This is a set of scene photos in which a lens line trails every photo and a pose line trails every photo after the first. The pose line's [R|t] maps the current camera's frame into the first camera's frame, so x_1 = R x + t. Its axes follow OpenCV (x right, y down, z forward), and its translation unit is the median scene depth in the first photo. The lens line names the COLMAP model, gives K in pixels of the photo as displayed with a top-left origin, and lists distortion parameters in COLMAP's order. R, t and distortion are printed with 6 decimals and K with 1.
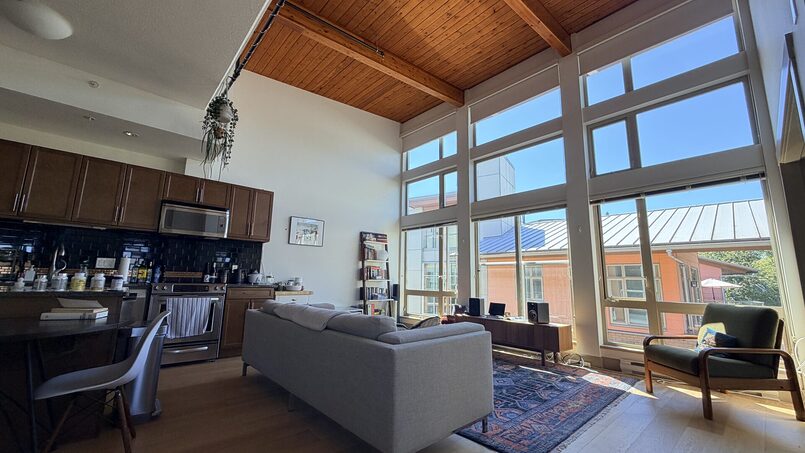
lens RADIAL K [[320.8, 0, 402.2], [0, 320.8, 226.1], [0, 0, 1]] dist [-0.000952, -0.000118]
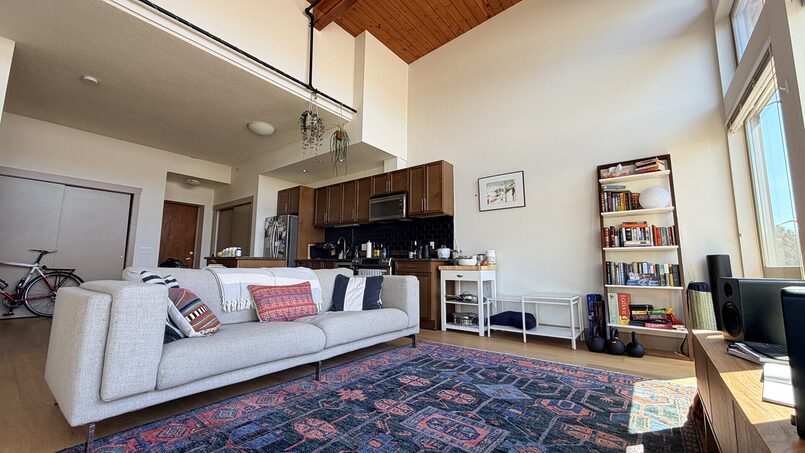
lens RADIAL K [[320.8, 0, 401.5], [0, 320.8, 226.9], [0, 0, 1]] dist [-0.000952, -0.000118]
pose [[0.173816, -0.139532, -0.974843, 0.398409], [0.158901, 0.980913, -0.112069, 0.147751], [0.971874, -0.135425, 0.192670, 0.602020]]
